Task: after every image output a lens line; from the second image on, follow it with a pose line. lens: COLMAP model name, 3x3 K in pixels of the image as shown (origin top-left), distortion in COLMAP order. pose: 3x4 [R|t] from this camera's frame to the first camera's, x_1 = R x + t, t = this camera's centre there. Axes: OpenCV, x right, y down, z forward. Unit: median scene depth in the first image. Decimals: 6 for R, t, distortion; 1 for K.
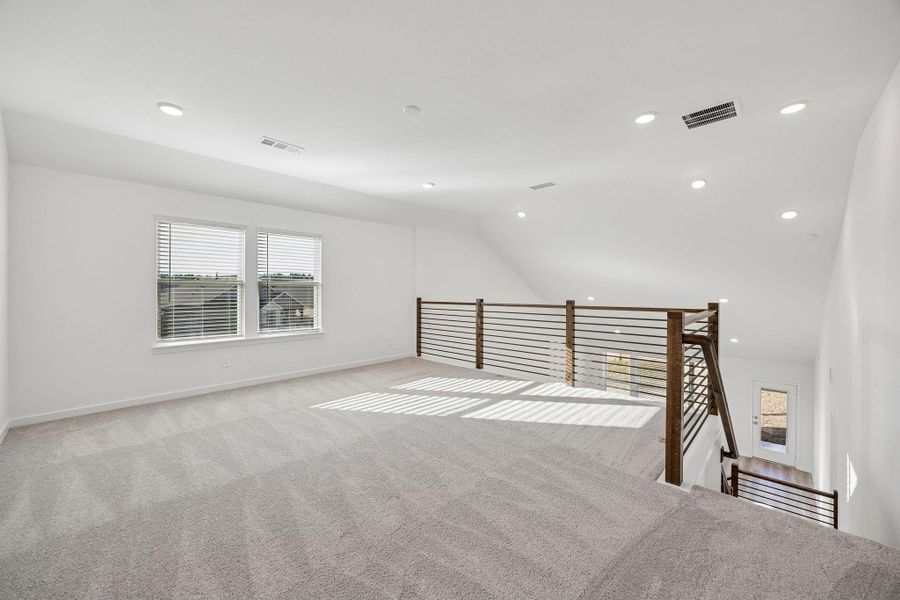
lens RADIAL K [[350.5, 0, 450.0], [0, 350.5, 300.0], [0, 0, 1]] dist [0.000116, 0.000009]
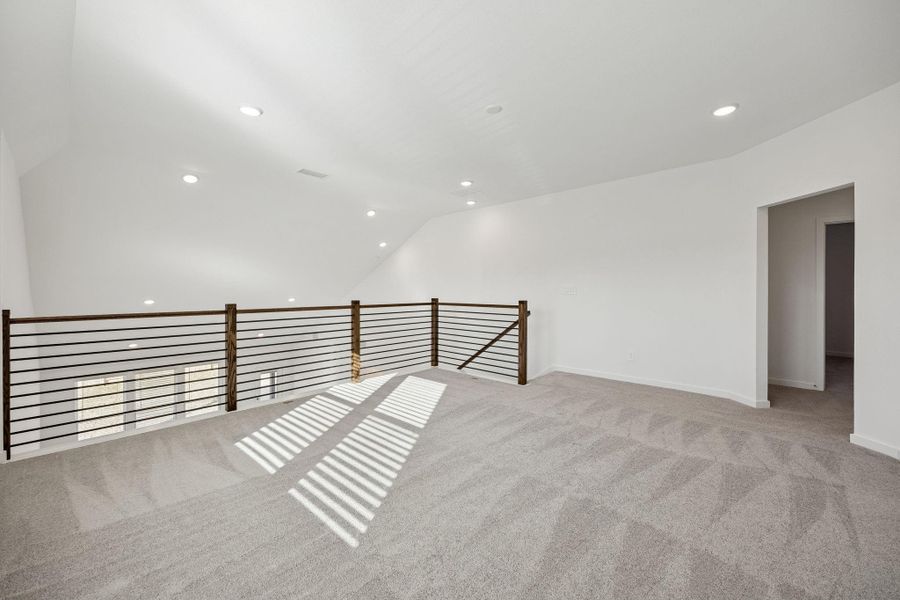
lens RADIAL K [[365.2, 0, 450.8], [0, 365.2, 292.6], [0, 0, 1]] dist [0.000057, 0.000010]
pose [[-0.021337, -0.002736, 0.999769, -0.789259], [0.031450, 0.999500, 0.003406, -0.017693], [-0.999278, 0.031515, -0.021240, 0.799370]]
